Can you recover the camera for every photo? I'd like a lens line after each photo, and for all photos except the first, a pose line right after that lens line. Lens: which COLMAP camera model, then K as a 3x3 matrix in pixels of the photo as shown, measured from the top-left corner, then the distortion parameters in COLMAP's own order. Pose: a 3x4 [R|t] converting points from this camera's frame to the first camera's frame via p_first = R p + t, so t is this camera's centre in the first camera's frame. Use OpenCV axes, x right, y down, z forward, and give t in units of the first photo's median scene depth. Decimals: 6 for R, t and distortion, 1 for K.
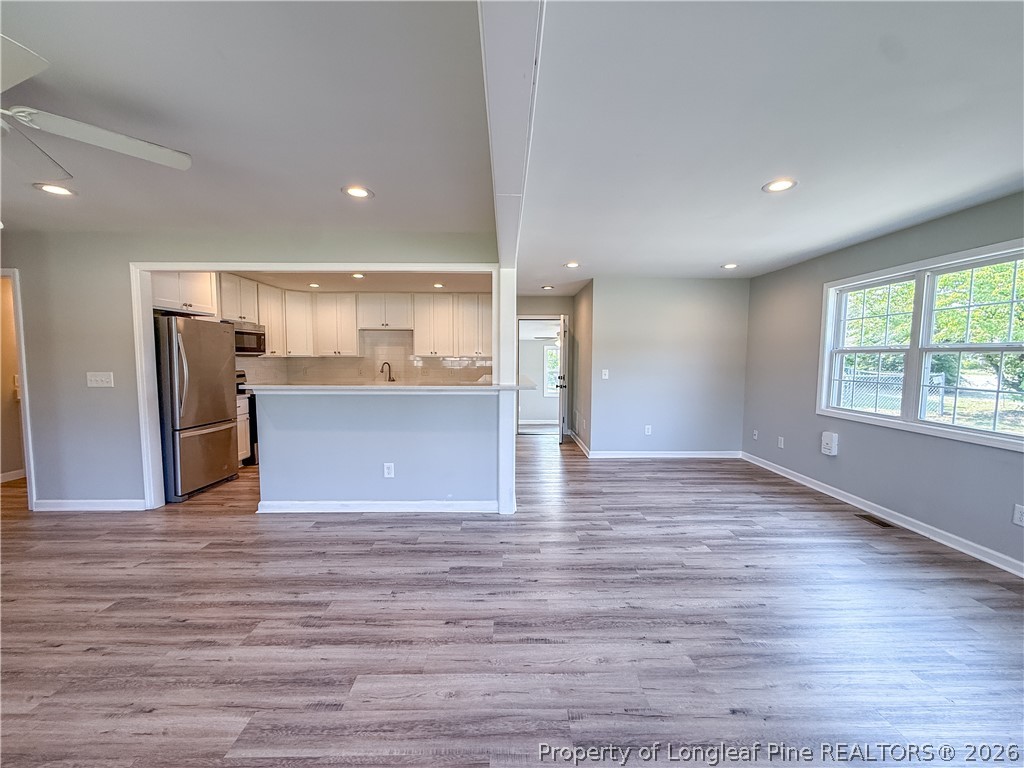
lens RADIAL K [[409.5, 0, 510.0], [0, 409.5, 384.8], [0, 0, 1]] dist [-0.001315, 0.000105]
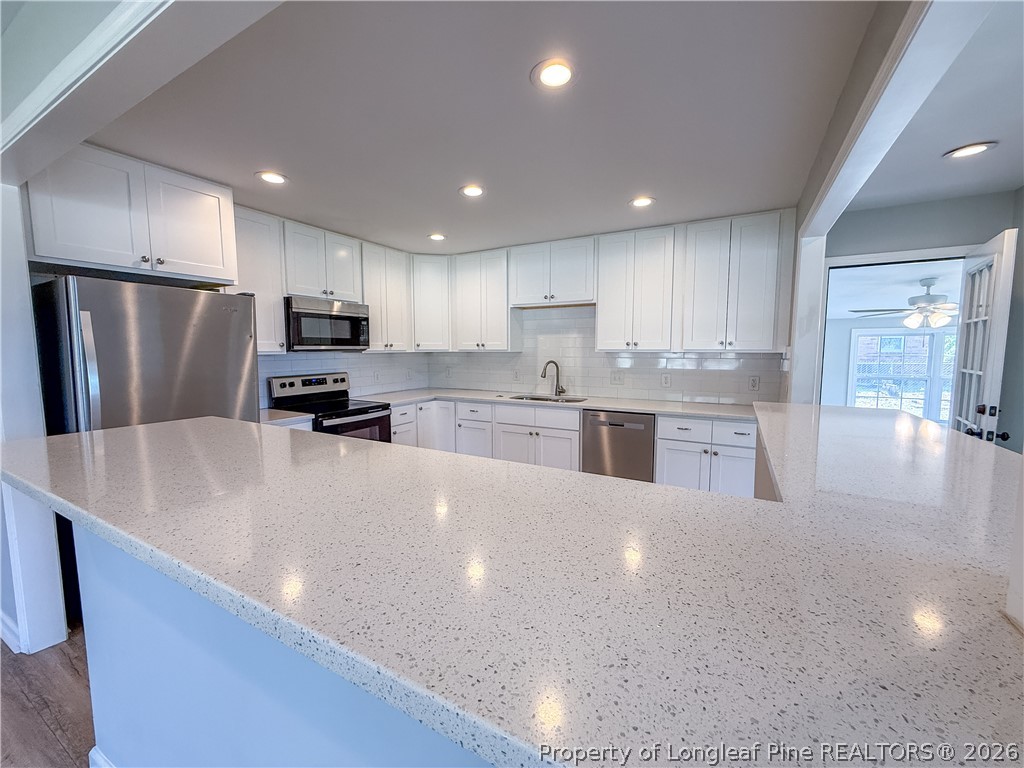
lens RADIAL K [[409.5, 0, 510.0], [0, 409.5, 384.8], [0, 0, 1]] dist [-0.001315, 0.000105]
pose [[0.867990, 0.039066, -0.495042, -0.111611], [-0.028724, 0.999181, 0.028485, -0.068151], [0.495750, -0.010505, 0.868402, 0.878951]]
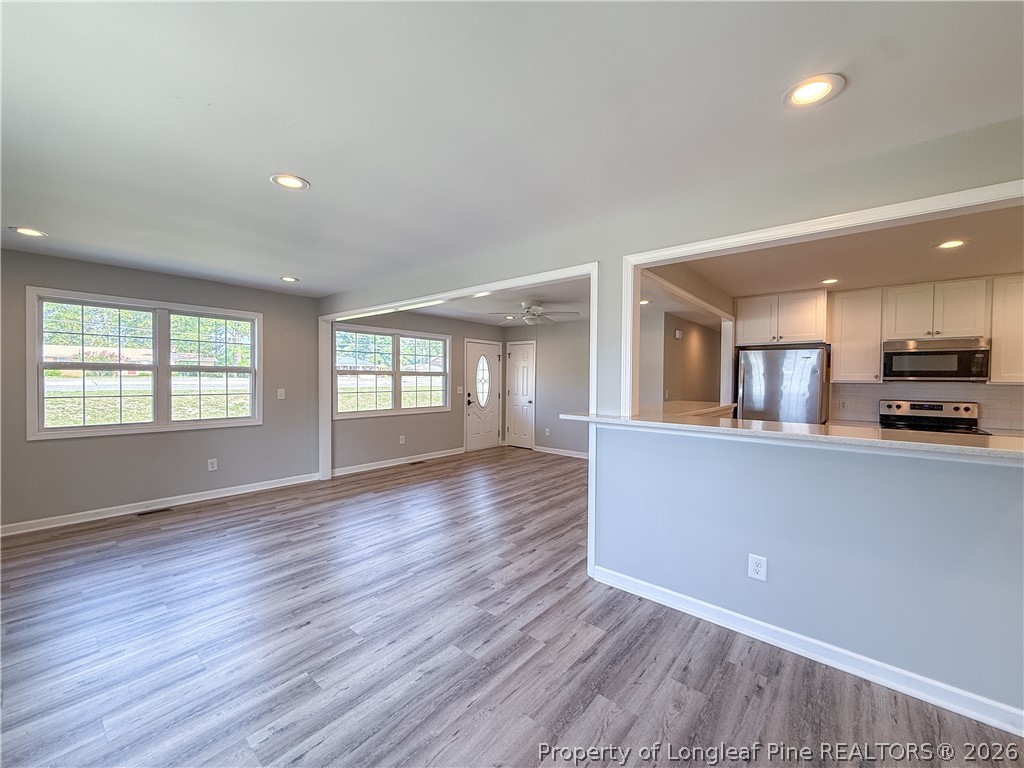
lens RADIAL K [[409.5, 0, 510.0], [0, 409.5, 384.8], [0, 0, 1]] dist [-0.001315, 0.000105]
pose [[-0.652834, 0.004630, -0.757487, 0.717600], [-0.063690, 0.996105, 0.060980, -0.094810], [0.754819, 0.088054, -0.649996, 1.383183]]
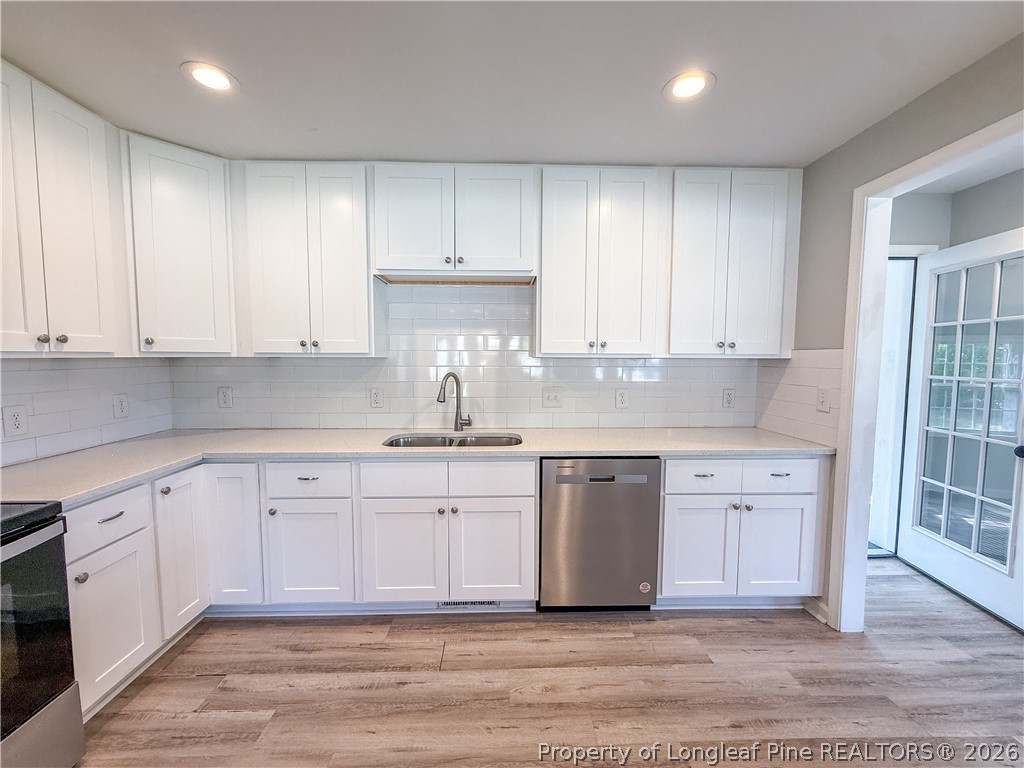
lens RADIAL K [[409.5, 0, 510.0], [0, 409.5, 384.8], [0, 0, 1]] dist [-0.001315, 0.000105]
pose [[0.999838, -0.002117, 0.017888, -0.507239], [0.002127, 0.999998, -0.000510, -0.086191], [-0.017887, 0.000548, 0.999840, 1.271387]]
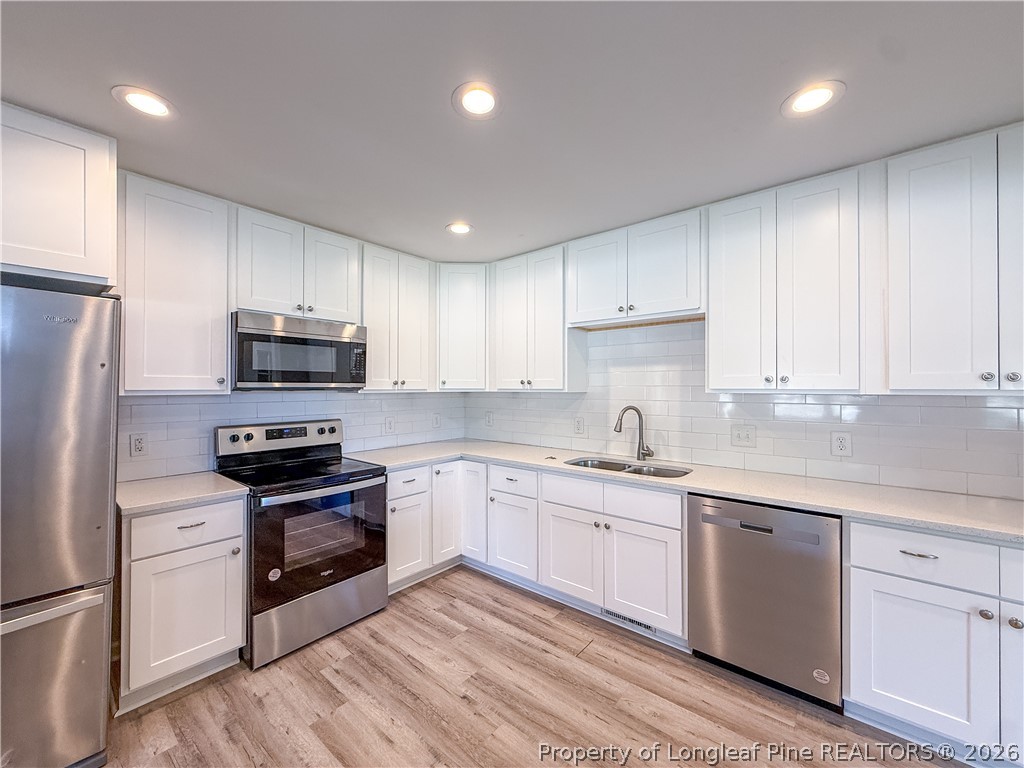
lens RADIAL K [[409.5, 0, 510.0], [0, 409.5, 384.8], [0, 0, 1]] dist [-0.001315, 0.000105]
pose [[0.758210, -0.007891, -0.651963, -0.264815], [-0.042476, 0.997205, -0.061469, -0.090373], [0.650625, 0.074299, 0.755755, 1.231432]]
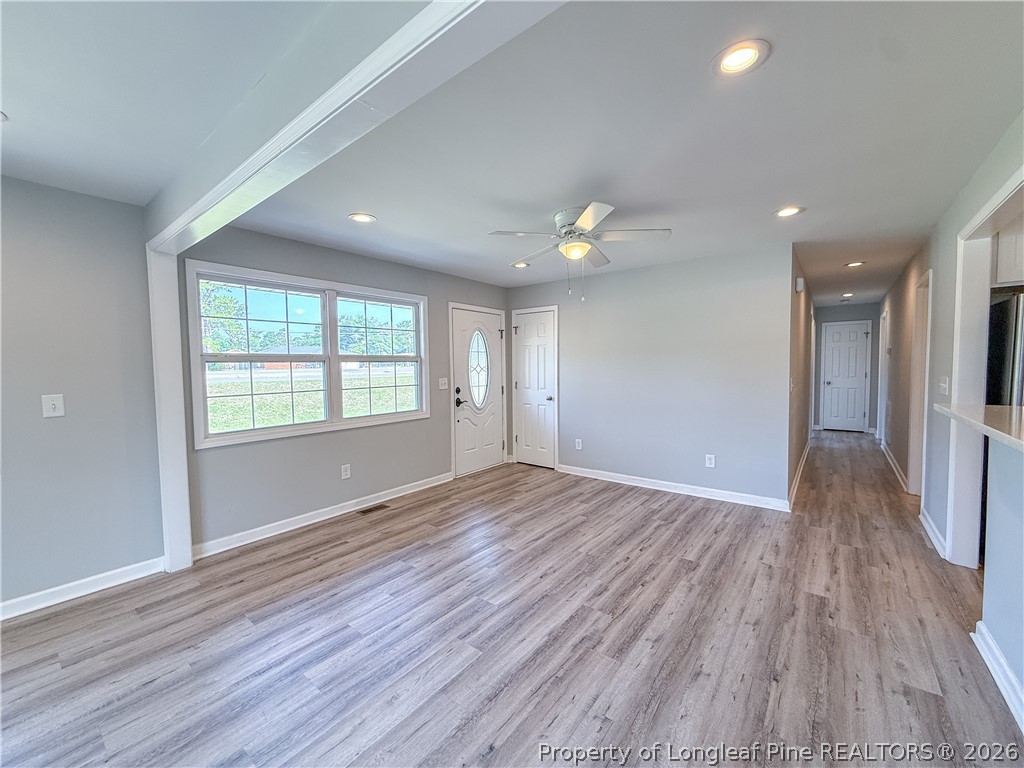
lens RADIAL K [[409.5, 0, 510.0], [0, 409.5, 384.8], [0, 0, 1]] dist [-0.001315, 0.000105]
pose [[-0.630670, 0.042579, -0.774883, 0.197952], [-0.043337, 0.995003, 0.089945, -0.050292], [0.774841, 0.090307, -0.625673, 0.836704]]
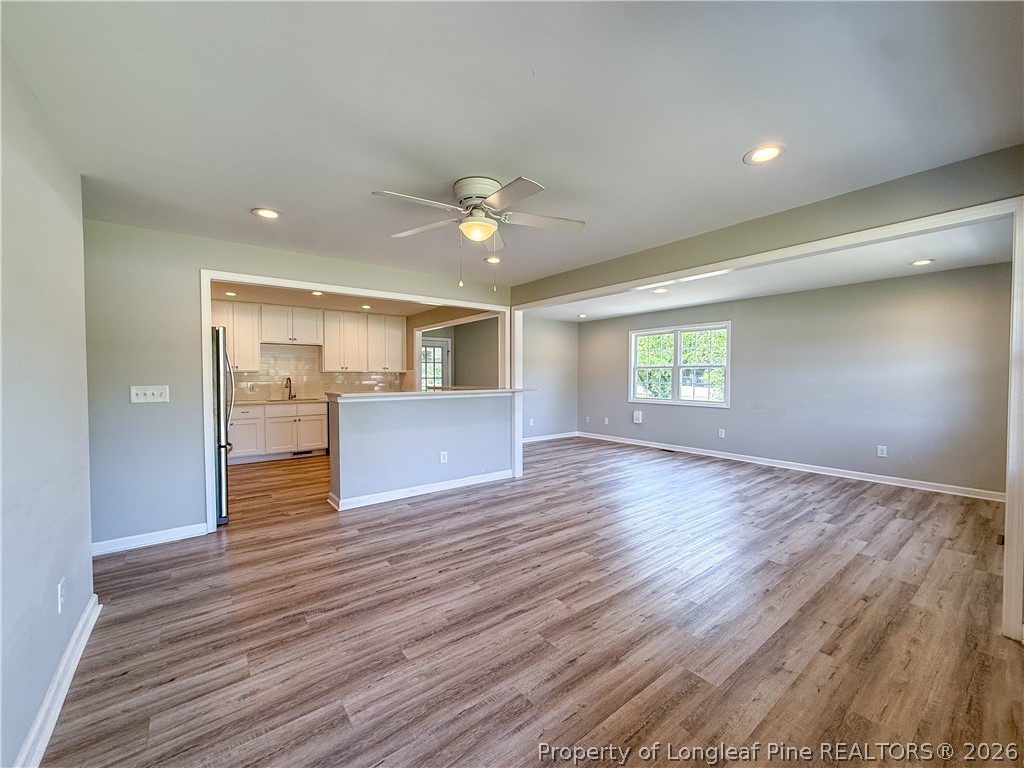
lens RADIAL K [[409.5, 0, 510.0], [0, 409.5, 384.8], [0, 0, 1]] dist [-0.001315, 0.000105]
pose [[0.801348, -0.019521, 0.597880, -0.908615], [0.046218, 0.998500, -0.029346, 0.028988], [-0.596410, 0.051149, 0.801049, -0.170953]]
